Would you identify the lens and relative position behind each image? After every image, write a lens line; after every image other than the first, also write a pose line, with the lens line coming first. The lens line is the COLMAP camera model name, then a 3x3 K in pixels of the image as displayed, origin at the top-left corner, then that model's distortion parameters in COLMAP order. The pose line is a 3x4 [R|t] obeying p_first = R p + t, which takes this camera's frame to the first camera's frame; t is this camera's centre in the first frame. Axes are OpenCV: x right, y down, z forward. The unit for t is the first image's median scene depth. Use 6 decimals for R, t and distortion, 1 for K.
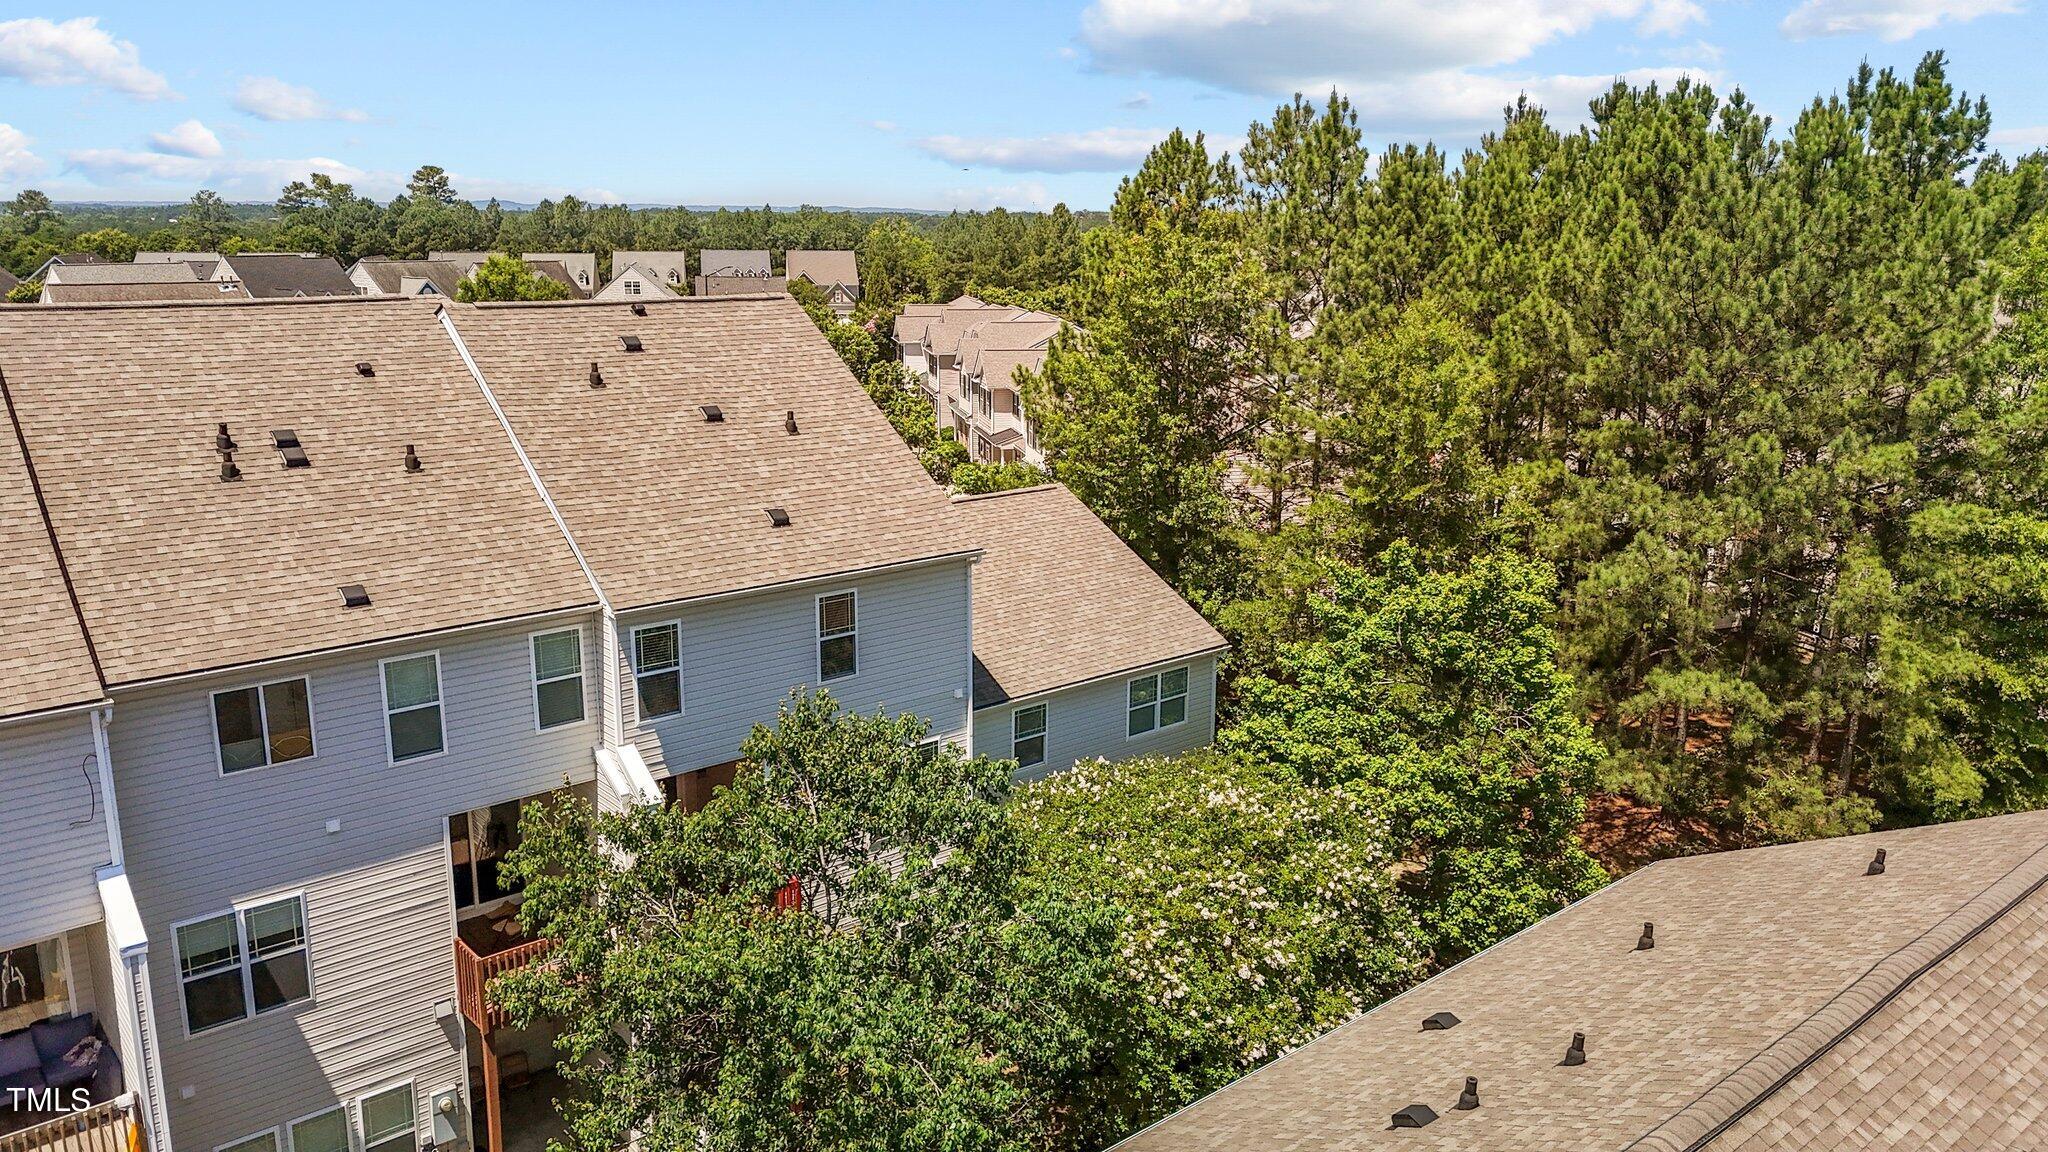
lens RADIAL K [[1484.3, 0, 1024.0], [0, 1484.3, 576.0], [0, 0, 1]] dist [0.006580, 0.000178]
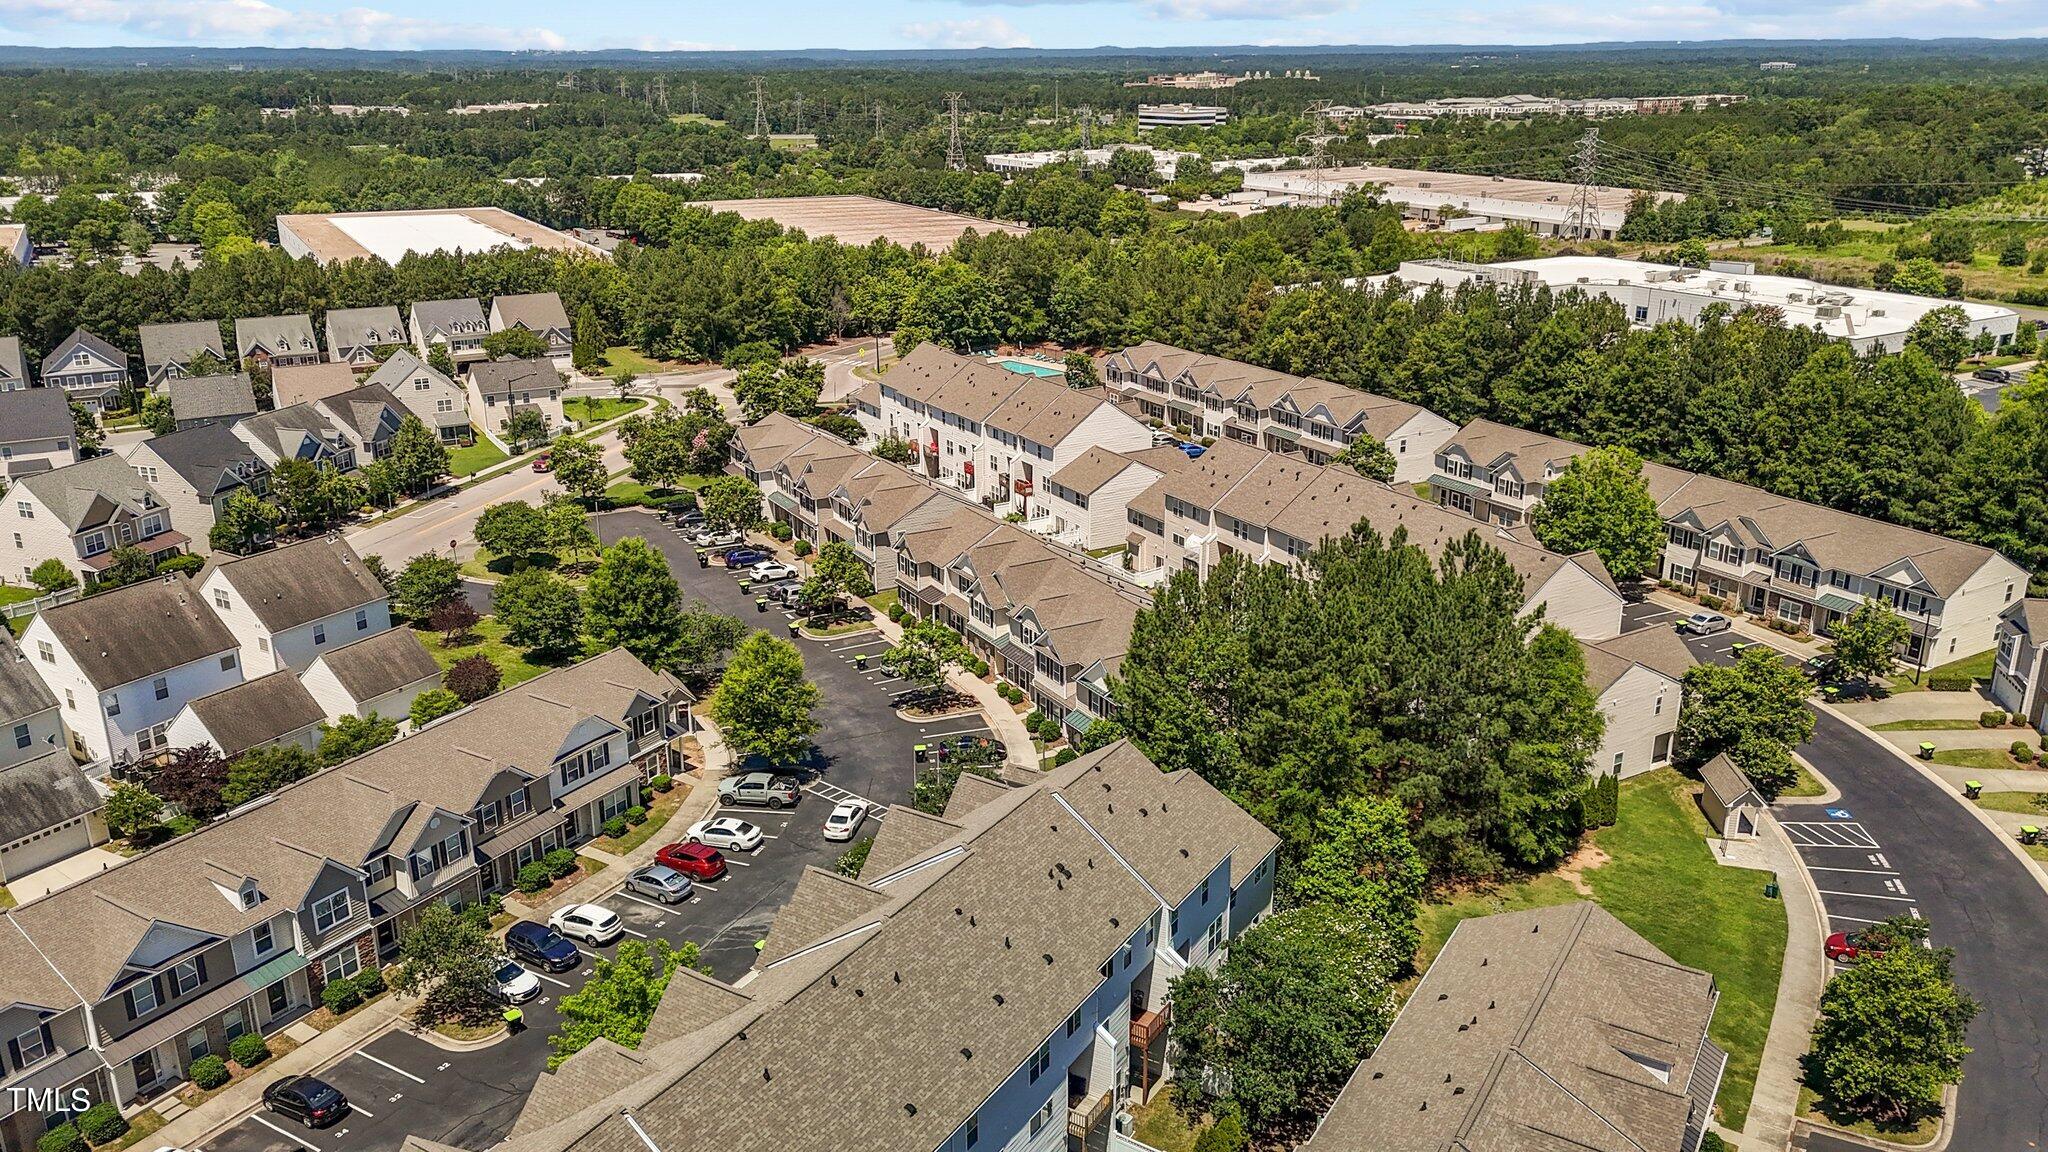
lens RADIAL K [[1484.3, 0, 1024.0], [0, 1484.3, 576.0], [0, 0, 1]] dist [0.006580, 0.000178]
pose [[0.949565, -0.117488, 0.290728, -0.214090], [0.089790, 0.990208, 0.106891, -0.158423], [-0.300439, -0.075396, 0.950816, -0.275769]]
